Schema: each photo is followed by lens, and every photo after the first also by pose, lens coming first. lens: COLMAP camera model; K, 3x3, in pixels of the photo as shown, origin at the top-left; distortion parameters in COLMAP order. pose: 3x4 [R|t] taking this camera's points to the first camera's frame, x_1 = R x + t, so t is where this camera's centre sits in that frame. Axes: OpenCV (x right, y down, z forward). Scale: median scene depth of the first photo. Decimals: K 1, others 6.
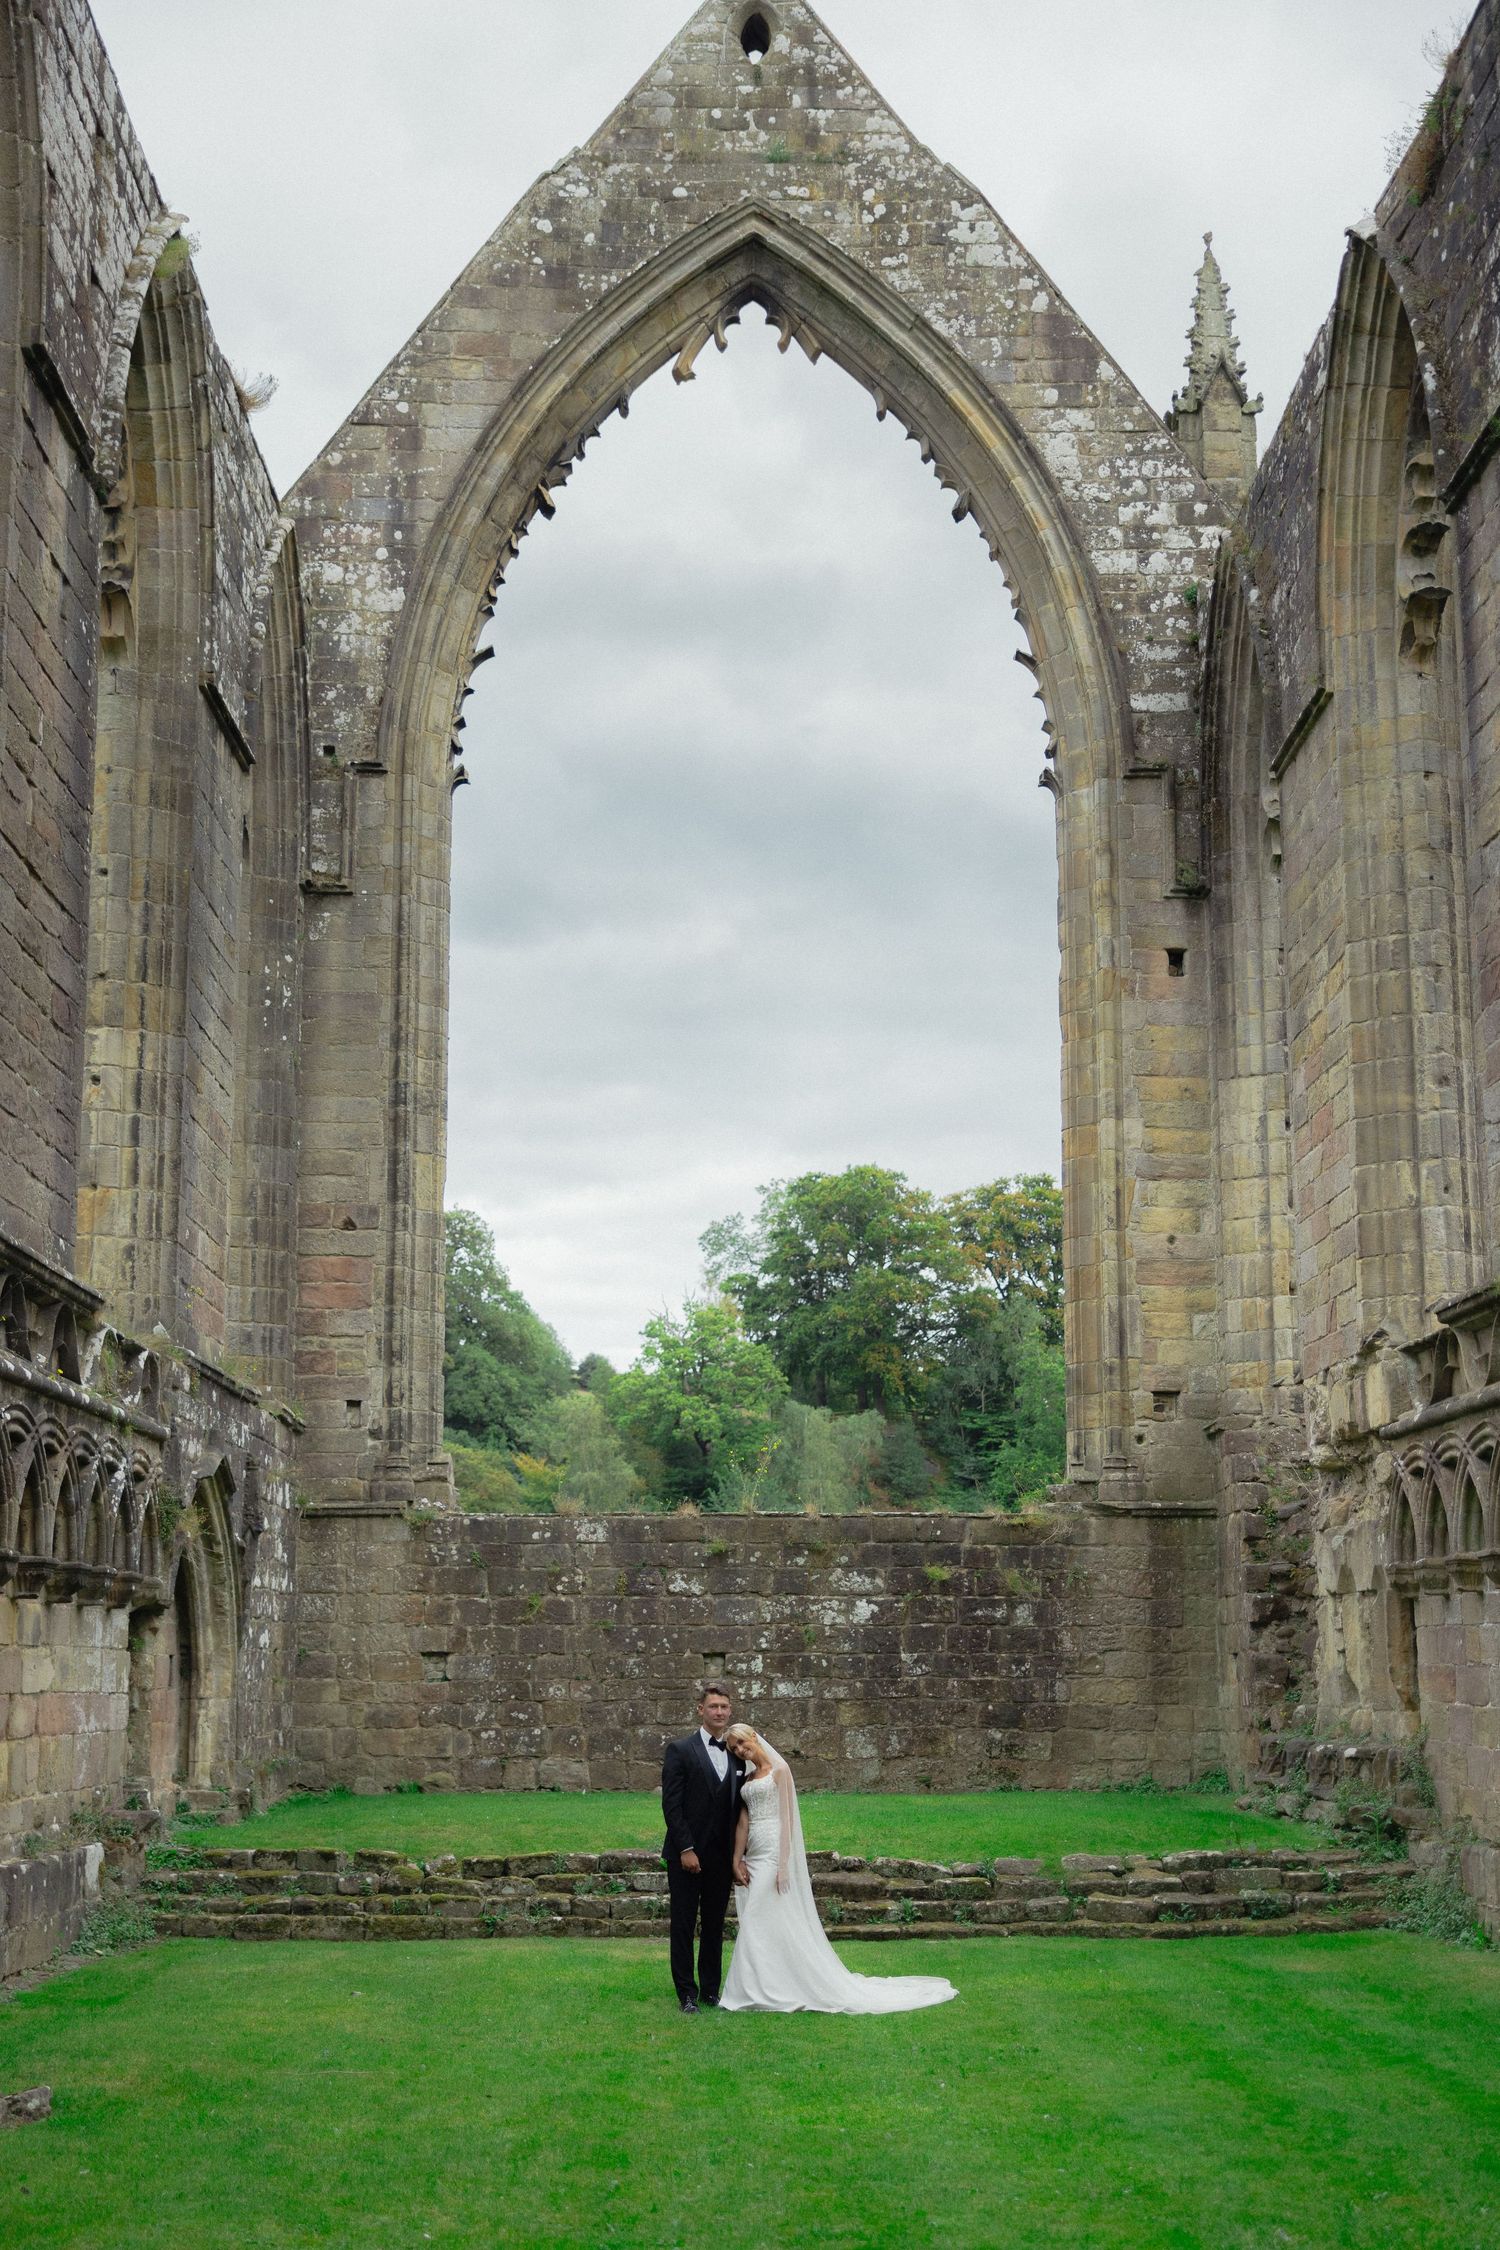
lens RADIAL K [[2452.3, 0, 733.9], [0, 2452.3, 1242.0], [0, 0, 1]] dist [0.002202, 0.008674]
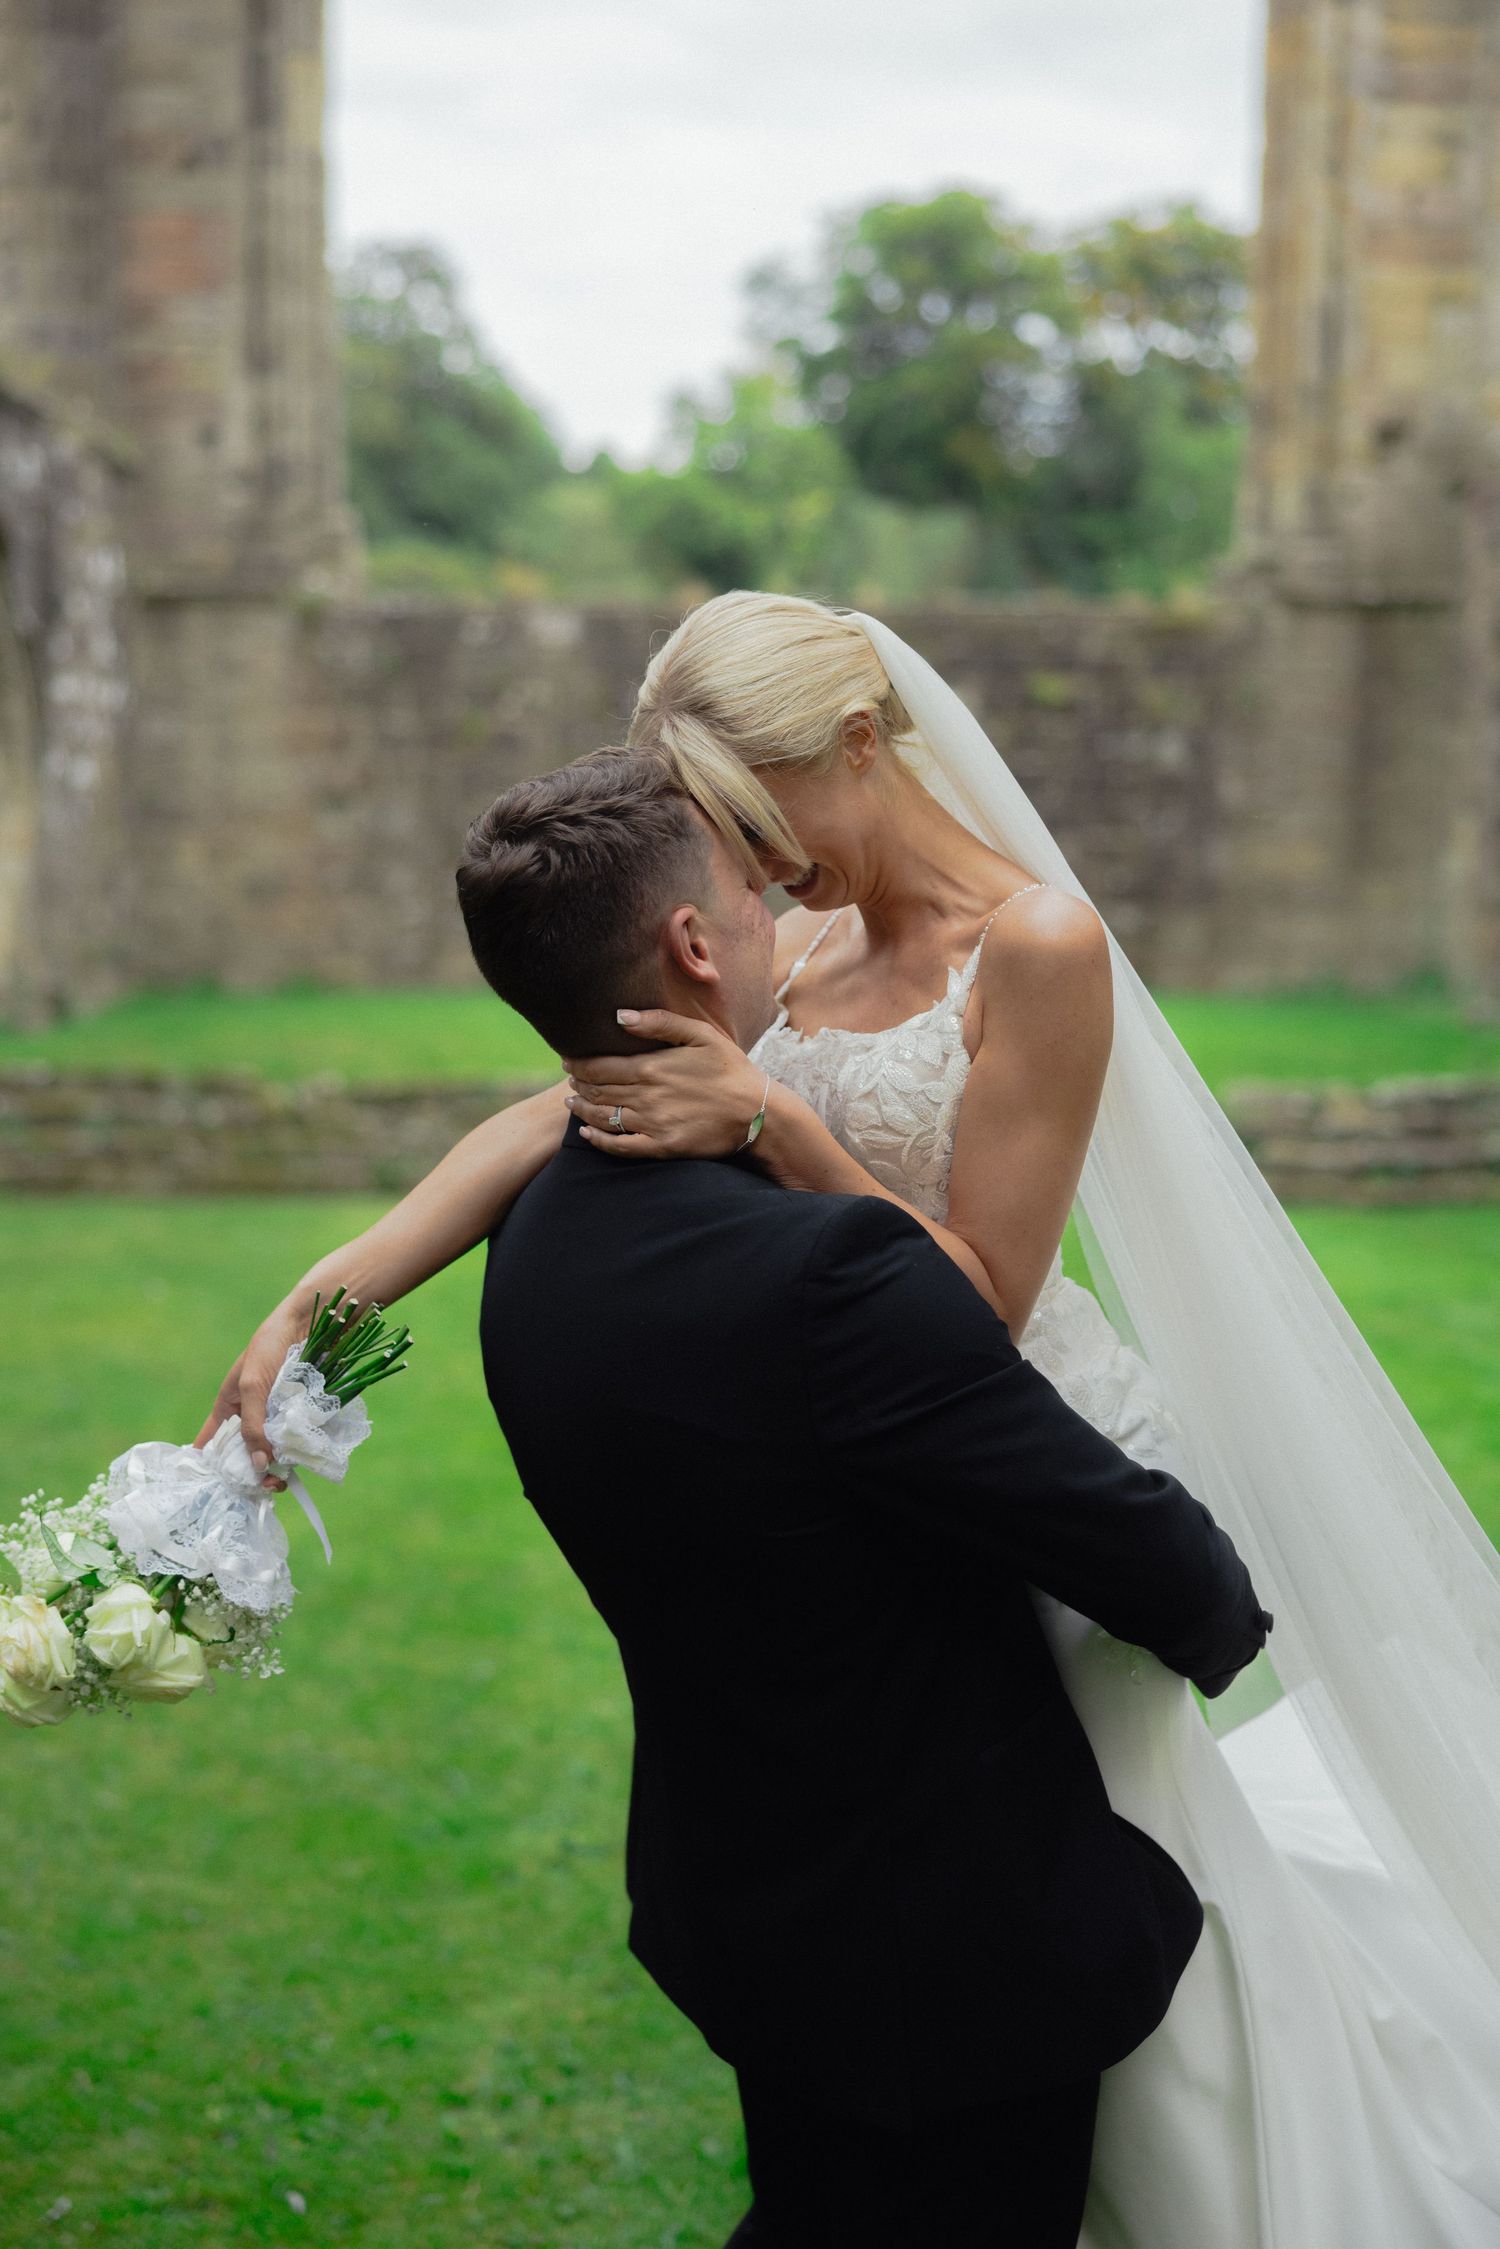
lens RADIAL K [[3096.7, 0, 750.0], [0, 3096.7, 1124.5], [0, 0, 1]] dist [-0.000978, -0.044170]
pose [[0.999928, 0.008815, -0.008203, 0.005902], [-0.006372, 0.965392, 0.260725, 0.025485], [0.010217, -0.260654, 0.965378, 0.116006]]
